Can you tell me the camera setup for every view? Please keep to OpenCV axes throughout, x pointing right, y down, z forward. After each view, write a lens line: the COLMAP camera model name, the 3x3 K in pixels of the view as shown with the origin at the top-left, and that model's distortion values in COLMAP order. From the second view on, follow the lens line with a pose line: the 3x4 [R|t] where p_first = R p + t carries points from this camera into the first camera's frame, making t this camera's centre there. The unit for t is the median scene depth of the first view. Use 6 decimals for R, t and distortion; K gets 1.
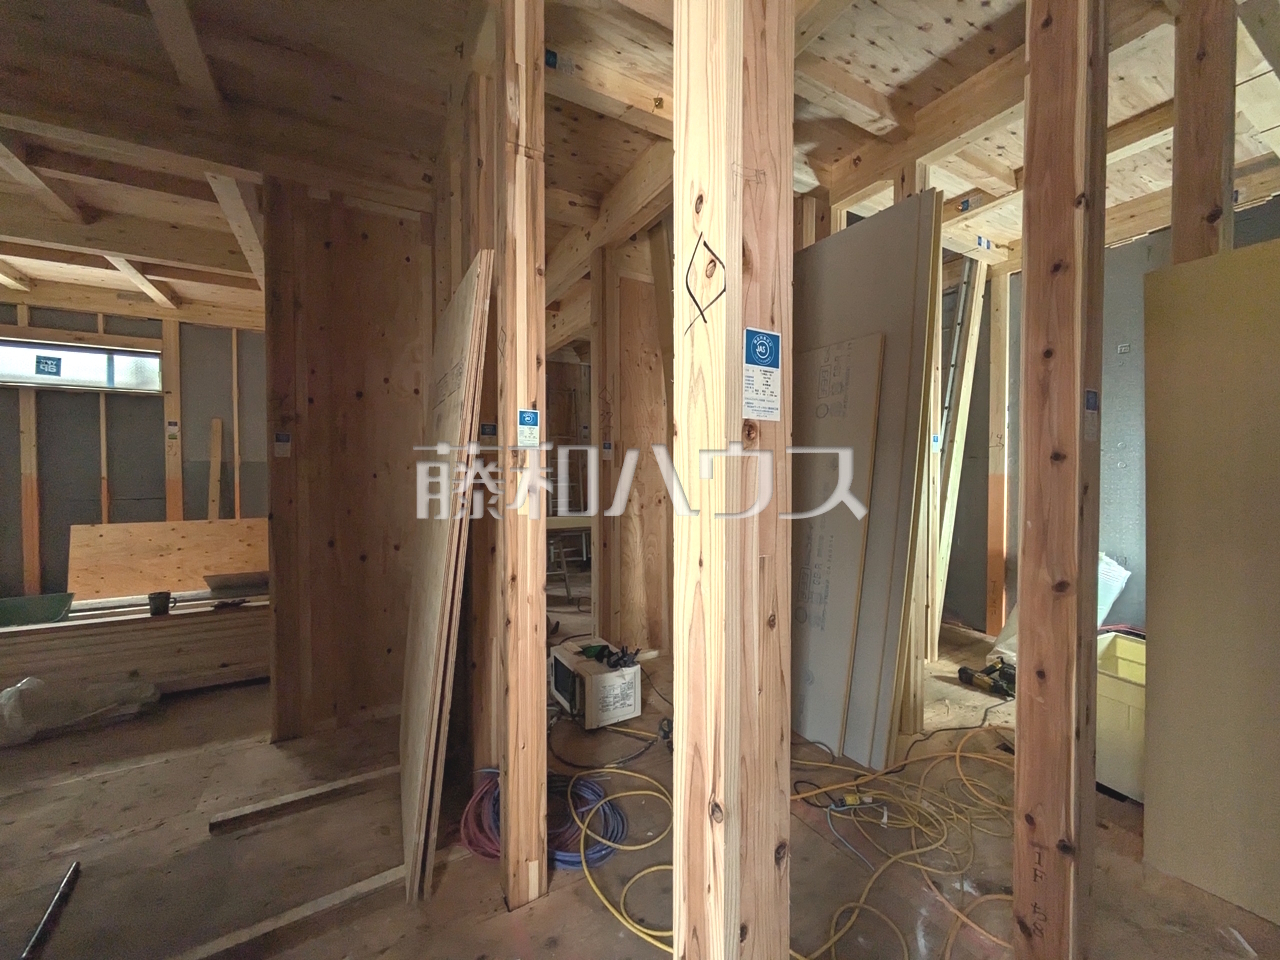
lens RADIAL K [[507.4, 0, 638.0], [0, 507.4, 478.7], [0, 0, 1]] dist [0.000221, 0.000302]
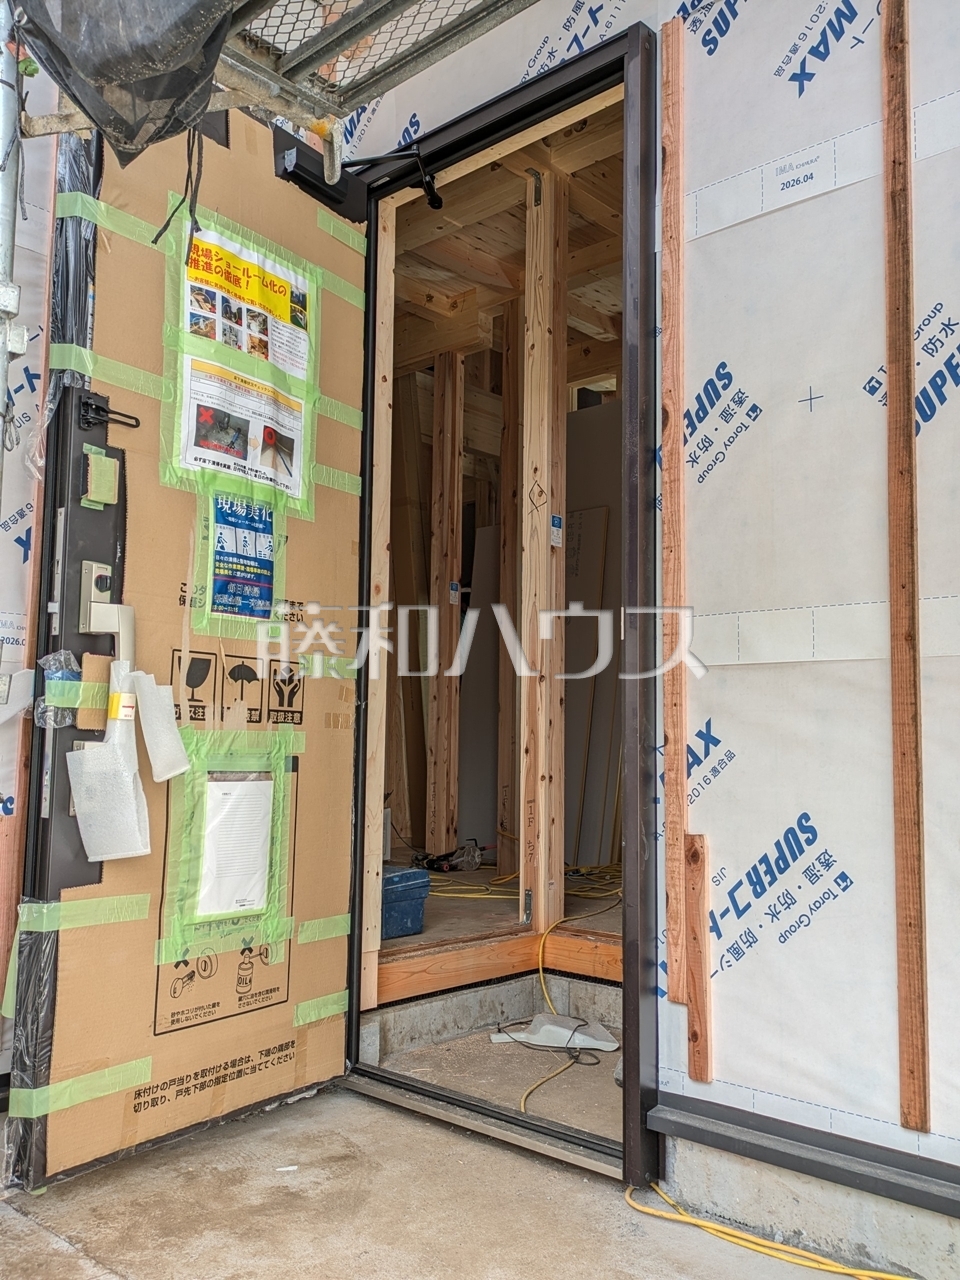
lens RADIAL K [[1118.8, 0, 480.0], [0, 1118.8, 640.0], [0, 0, 1]] dist [0.060088, -0.000124]
pose [[0.952004, 0.040533, 0.303390, -2.037194], [-0.006632, 0.993692, -0.111945, 1.108893], [-0.306014, 0.104560, 0.946268, -4.740634]]
